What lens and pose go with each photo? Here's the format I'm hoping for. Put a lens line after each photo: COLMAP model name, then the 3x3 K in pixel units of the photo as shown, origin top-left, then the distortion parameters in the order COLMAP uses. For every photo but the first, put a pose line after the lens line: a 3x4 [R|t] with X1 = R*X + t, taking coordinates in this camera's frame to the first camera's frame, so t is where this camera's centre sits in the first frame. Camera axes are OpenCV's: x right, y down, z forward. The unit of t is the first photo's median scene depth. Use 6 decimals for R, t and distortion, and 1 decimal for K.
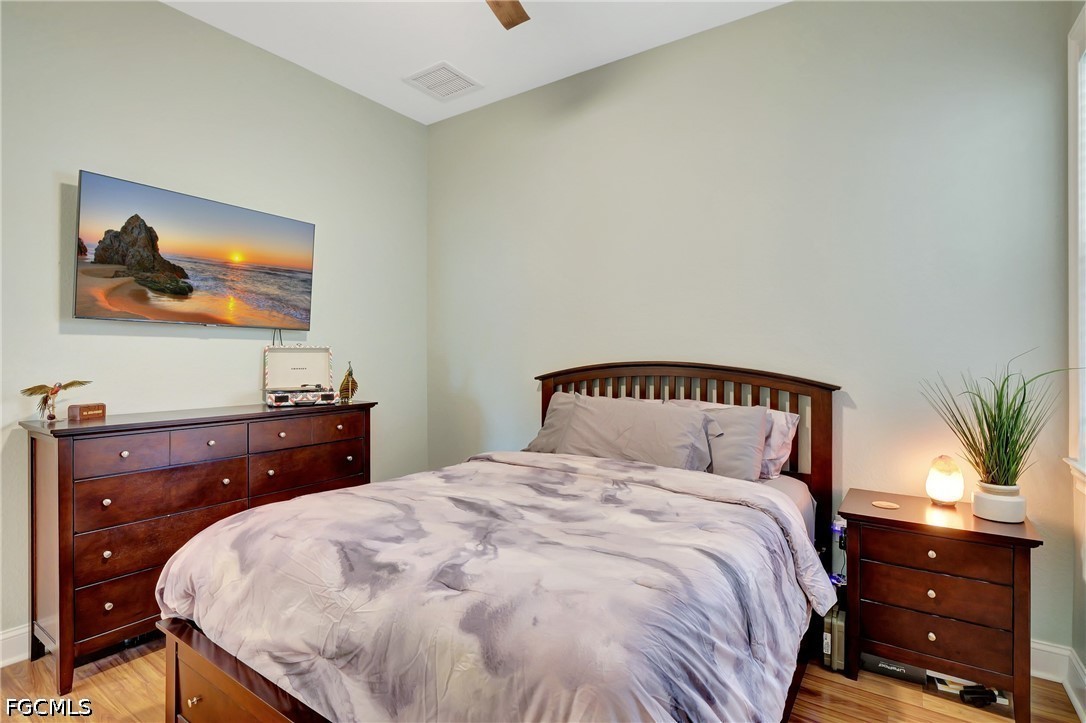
lens RADIAL K [[522.1, 0, 543.8], [0, 522.1, 353.1], [0, 0, 1]] dist [-0.007844, -0.003116]
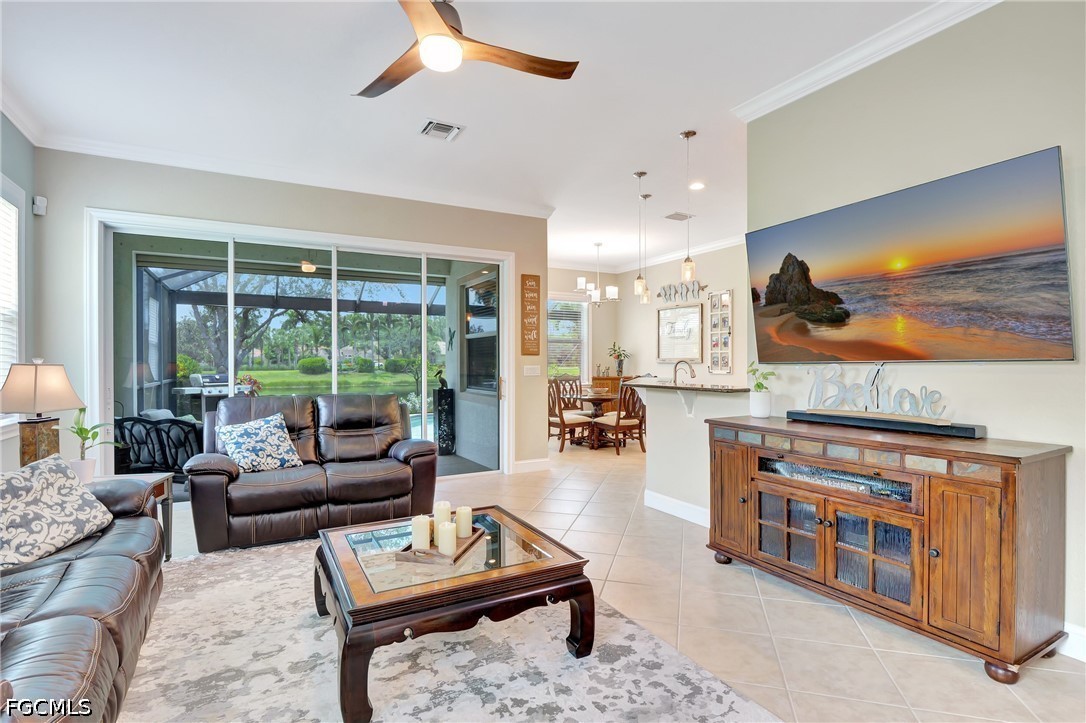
lens RADIAL K [[522.1, 0, 534.5], [0, 522.1, 363.4], [0, 0, 1]] dist [-0.007844, -0.003116]
pose [[-0.461539, 0.001887, -0.887118, 0.356207], [-0.004977, 0.999976, 0.004716, -0.039832], [0.887106, 0.006592, -0.461519, 0.922010]]
